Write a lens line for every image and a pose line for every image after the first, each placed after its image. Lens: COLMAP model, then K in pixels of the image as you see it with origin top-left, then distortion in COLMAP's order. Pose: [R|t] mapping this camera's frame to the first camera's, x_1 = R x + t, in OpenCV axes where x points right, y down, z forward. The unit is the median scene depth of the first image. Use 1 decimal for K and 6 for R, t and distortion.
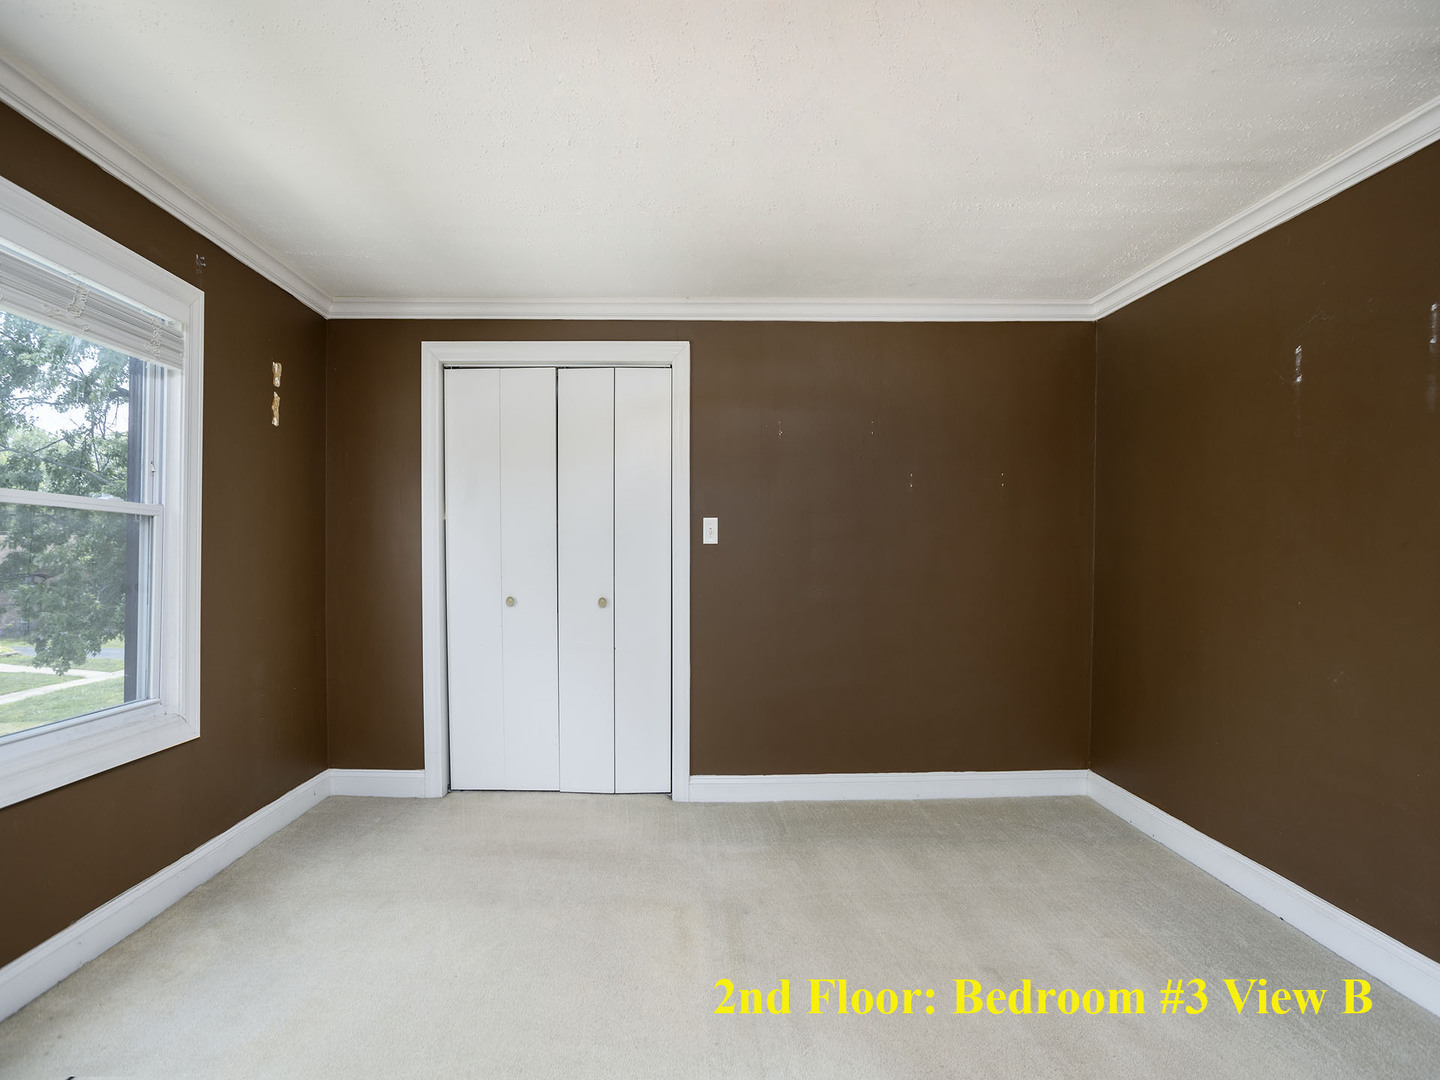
lens RADIAL K [[696.0, 0, 720.0], [0, 696.0, 540.0], [0, 0, 1]] dist [-0.057239, 0.033842]
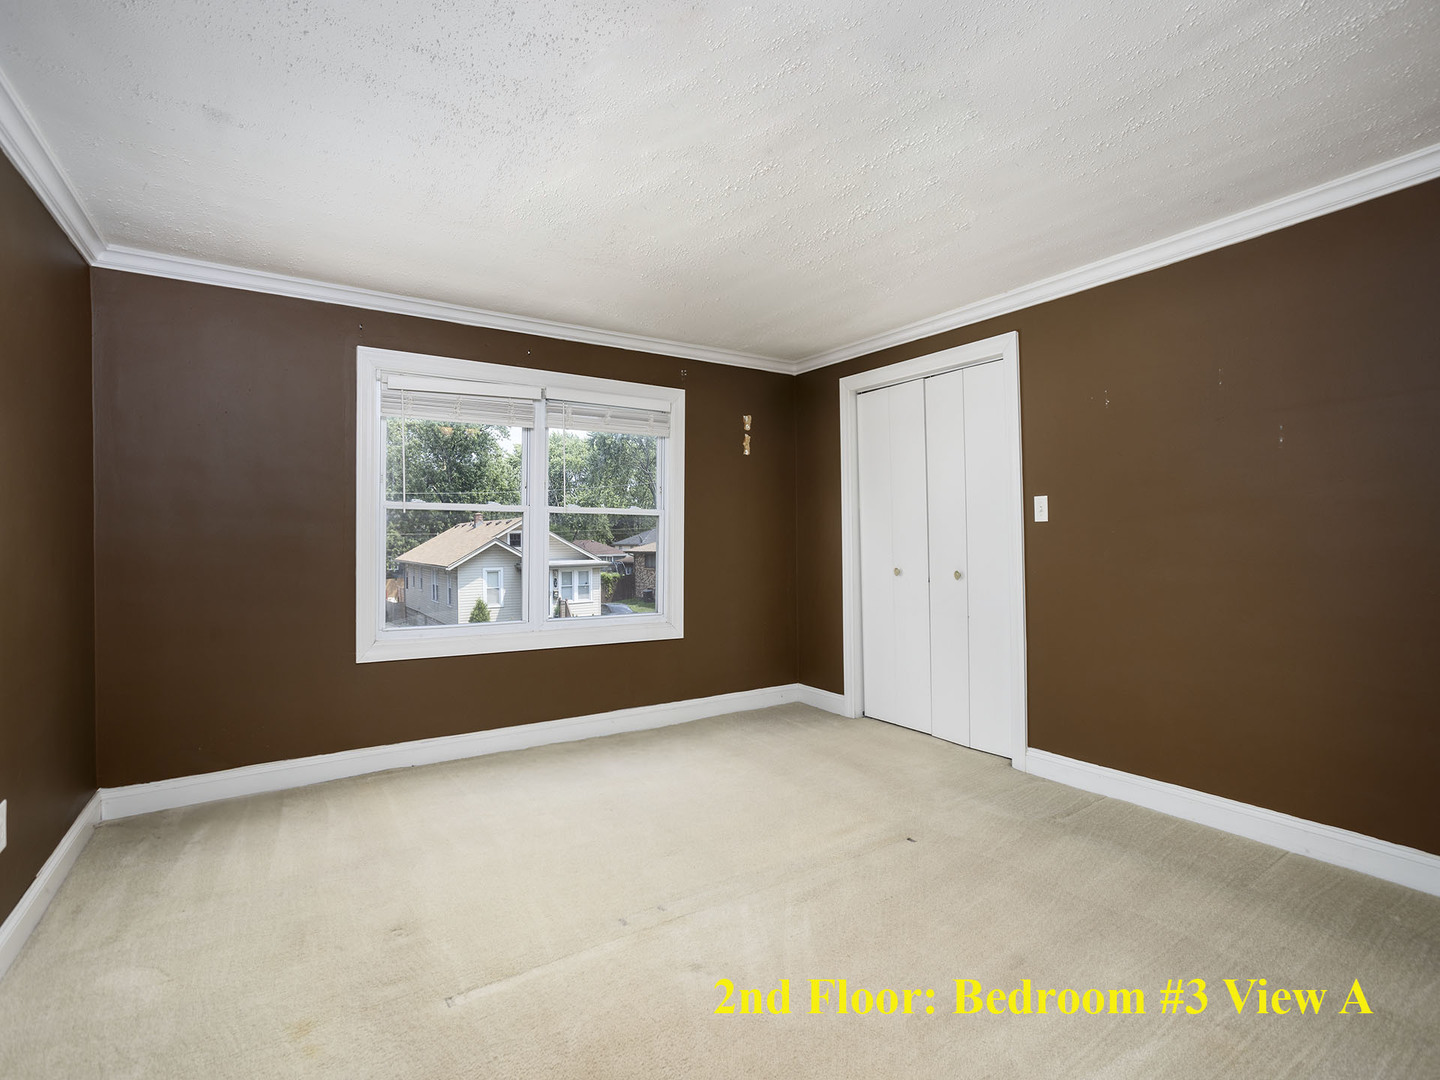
lens RADIAL K [[673.1, 0, 724.1], [0, 673.1, 487.9], [0, 0, 1]] dist [-0.053997, 0.030544]
pose [[0.558473, -0.066015, -0.826892, 0.545510], [0.021983, 0.997656, -0.064801, 0.009514], [0.829232, 0.018012, 0.558615, 0.068414]]
